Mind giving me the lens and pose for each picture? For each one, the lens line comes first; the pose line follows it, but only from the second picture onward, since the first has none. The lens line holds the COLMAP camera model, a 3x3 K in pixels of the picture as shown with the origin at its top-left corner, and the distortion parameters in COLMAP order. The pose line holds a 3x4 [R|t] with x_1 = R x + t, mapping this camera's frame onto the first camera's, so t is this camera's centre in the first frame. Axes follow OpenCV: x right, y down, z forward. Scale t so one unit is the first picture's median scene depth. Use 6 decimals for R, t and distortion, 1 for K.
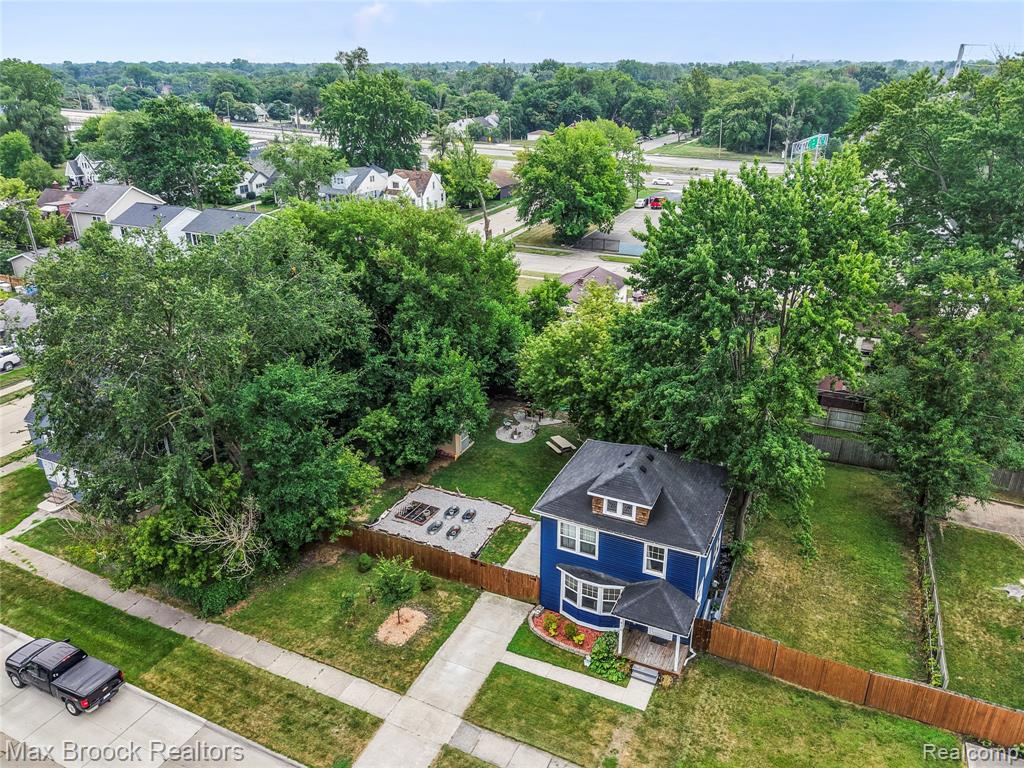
lens RADIAL K [[752.5, 0, 511.8], [0, 752.5, 362.7], [0, 0, 1]] dist [0.044075, -0.067181]
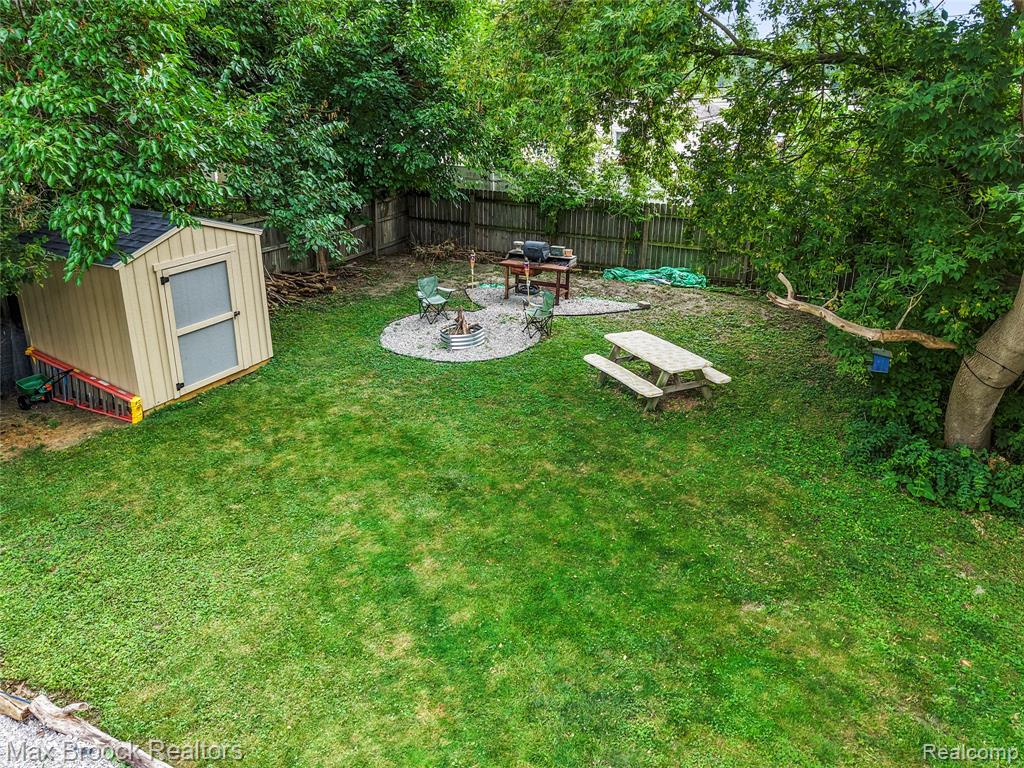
lens RADIAL K [[752.5, 0, 511.8], [0, 752.5, 362.7], [0, 0, 1]] dist [0.044075, -0.067181]
pose [[0.999756, 0.014326, -0.016808, 0.034266], [-0.014586, 0.999774, -0.015452, 0.138359], [0.016582, 0.015693, 0.999739, 0.960661]]
